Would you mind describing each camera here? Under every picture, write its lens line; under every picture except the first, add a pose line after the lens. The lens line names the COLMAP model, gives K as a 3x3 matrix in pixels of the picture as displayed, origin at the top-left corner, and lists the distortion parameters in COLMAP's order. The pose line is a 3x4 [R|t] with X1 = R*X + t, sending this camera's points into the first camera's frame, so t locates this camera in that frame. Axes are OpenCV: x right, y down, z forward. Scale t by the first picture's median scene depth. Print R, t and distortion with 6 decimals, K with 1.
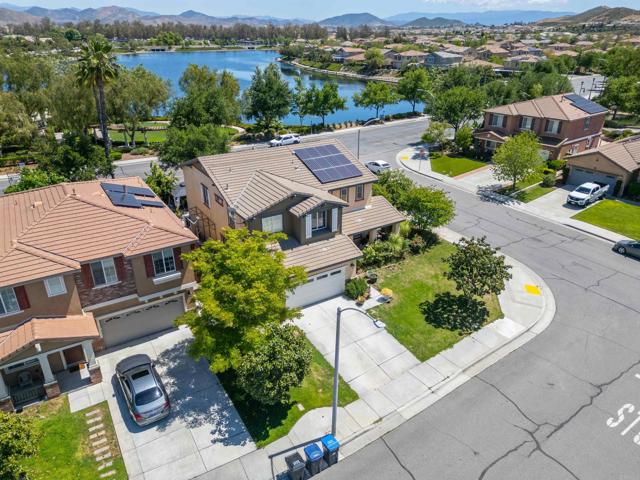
lens RADIAL K [[448.8, 0, 320.0], [0, 448.8, 240.0], [0, 0, 1]] dist [0.069586, -0.065115]
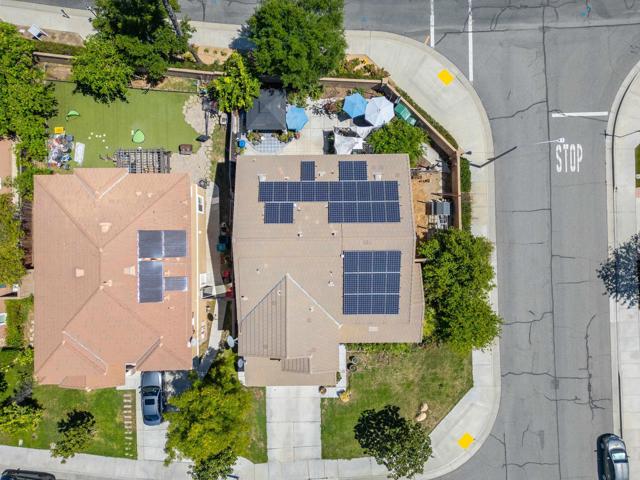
lens RADIAL K [[448.8, 0, 320.0], [0, 448.8, 240.0], [0, 0, 1]] dist [0.069586, -0.065115]
pose [[0.852358, 0.522874, -0.009440, -0.124861], [-0.221170, 0.376778, 0.899512, -1.185761], [0.473888, -0.764618, 0.436794, 0.790591]]
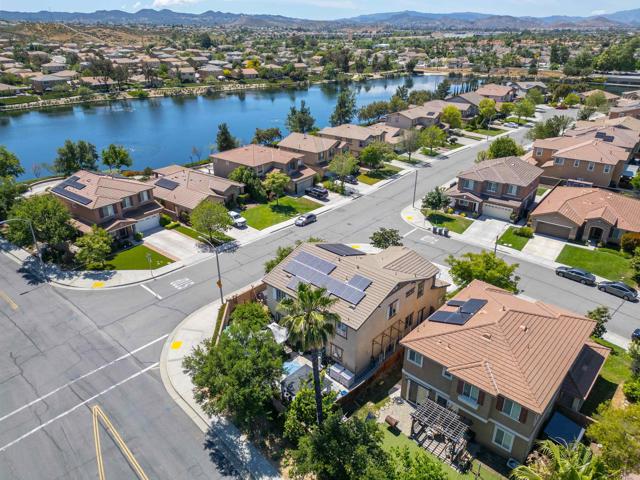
lens RADIAL K [[448.8, 0, 320.0], [0, 448.8, 240.0], [0, 0, 1]] dist [0.069586, -0.065115]
pose [[-0.263742, -0.413181, 0.871620, -1.419595], [0.399185, 0.775854, 0.488572, -1.106146], [-0.878118, 0.476794, -0.039689, 1.357457]]
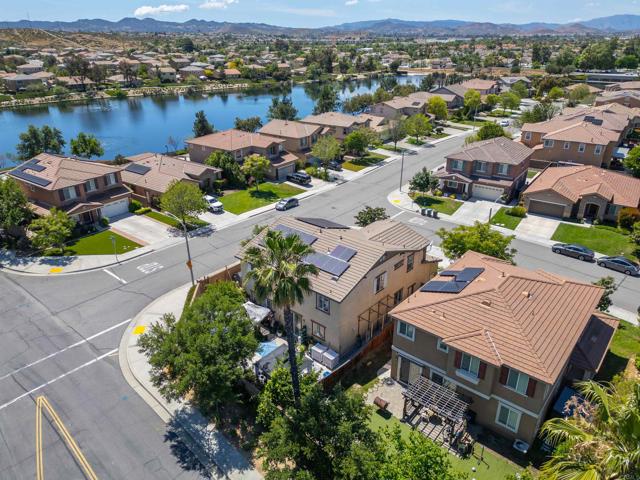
lens RADIAL K [[448.8, 0, 320.0], [0, 448.8, 240.0], [0, 0, 1]] dist [0.069586, -0.065115]
pose [[-0.294699, -0.395307, 0.869991, -1.344316], [0.400180, 0.775691, 0.488015, -0.932025], [-0.867761, 0.491971, -0.070401, 1.383548]]
